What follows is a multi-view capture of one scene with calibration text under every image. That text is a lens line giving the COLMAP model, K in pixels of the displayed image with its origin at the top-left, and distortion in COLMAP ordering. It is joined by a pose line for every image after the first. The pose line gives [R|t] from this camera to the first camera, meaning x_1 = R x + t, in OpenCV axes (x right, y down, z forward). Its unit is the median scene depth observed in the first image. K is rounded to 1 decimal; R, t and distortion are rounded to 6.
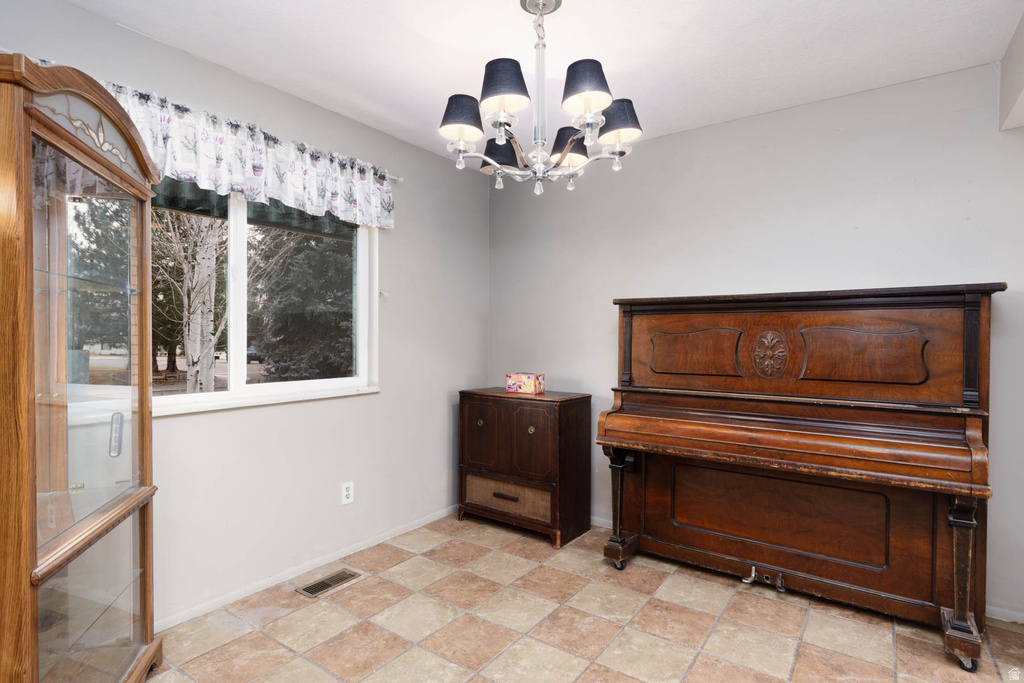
lens RADIAL K [[524.3, 0, 512.5], [0, 524.3, 341.9], [0, 0, 1]] dist [0.004573, -0.002225]
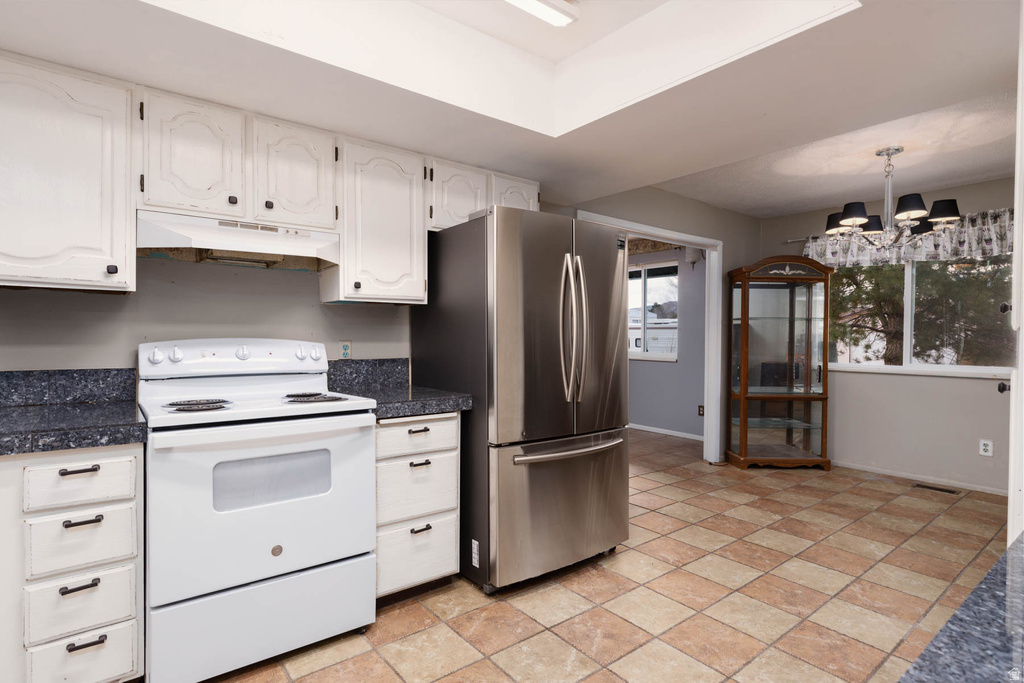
lens RADIAL K [[524.3, 0, 509.3], [0, 524.3, 340.9], [0, 0, 1]] dist [0.004573, -0.002225]
pose [[-0.282917, 0.005480, -0.959129, 1.531193], [-0.013293, 0.999865, 0.009634, 0.002762], [0.959052, 0.015475, -0.282807, 0.178155]]
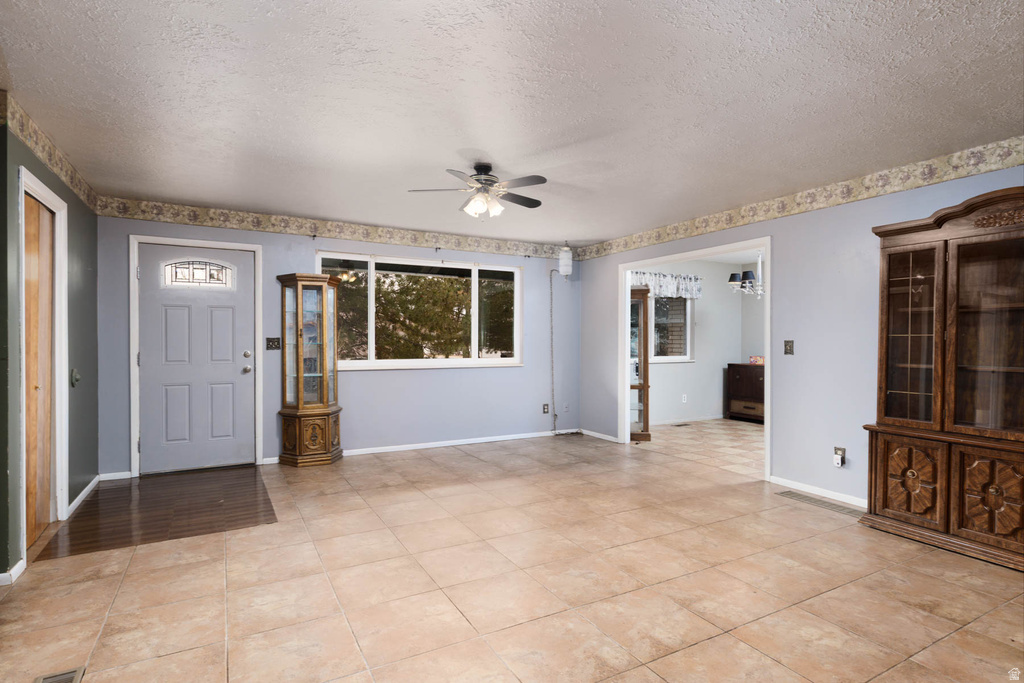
lens RADIAL K [[524.3, 0, 510.3], [0, 524.3, 337.3], [0, 0, 1]] dist [0.004573, -0.002225]
pose [[0.902621, -0.003624, -0.430420, 0.041021], [-0.002110, 0.999915, -0.012843, 0.013567], [0.430431, 0.012500, 0.902537, -1.986227]]
